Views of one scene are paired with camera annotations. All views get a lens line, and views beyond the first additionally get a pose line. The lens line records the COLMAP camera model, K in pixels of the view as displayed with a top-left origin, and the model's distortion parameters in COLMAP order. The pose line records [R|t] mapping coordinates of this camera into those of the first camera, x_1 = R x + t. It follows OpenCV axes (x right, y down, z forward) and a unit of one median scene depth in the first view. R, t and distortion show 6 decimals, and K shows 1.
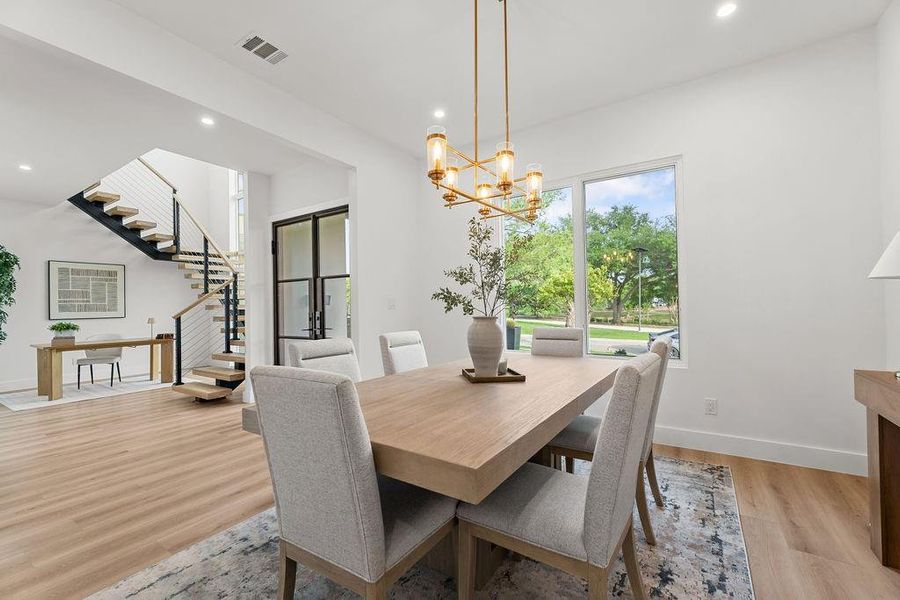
lens RADIAL K [[386.1, 0, 454.1], [0, 386.1, 302.0], [0, 0, 1]] dist [0.008113, -0.000529]
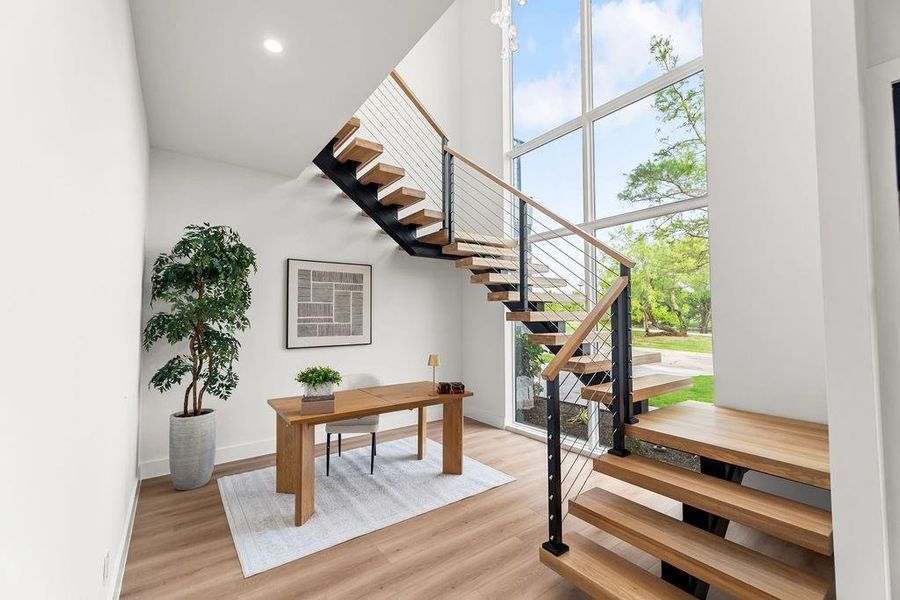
lens RADIAL K [[386.1, 0, 446.9], [0, 386.1, 301.3], [0, 0, 1]] dist [0.008113, -0.000529]
pose [[0.934931, 0.001985, -0.354823, -0.534635], [-0.009560, 0.999762, -0.019597, -0.023002], [0.354700, 0.021714, 0.934728, 0.465745]]
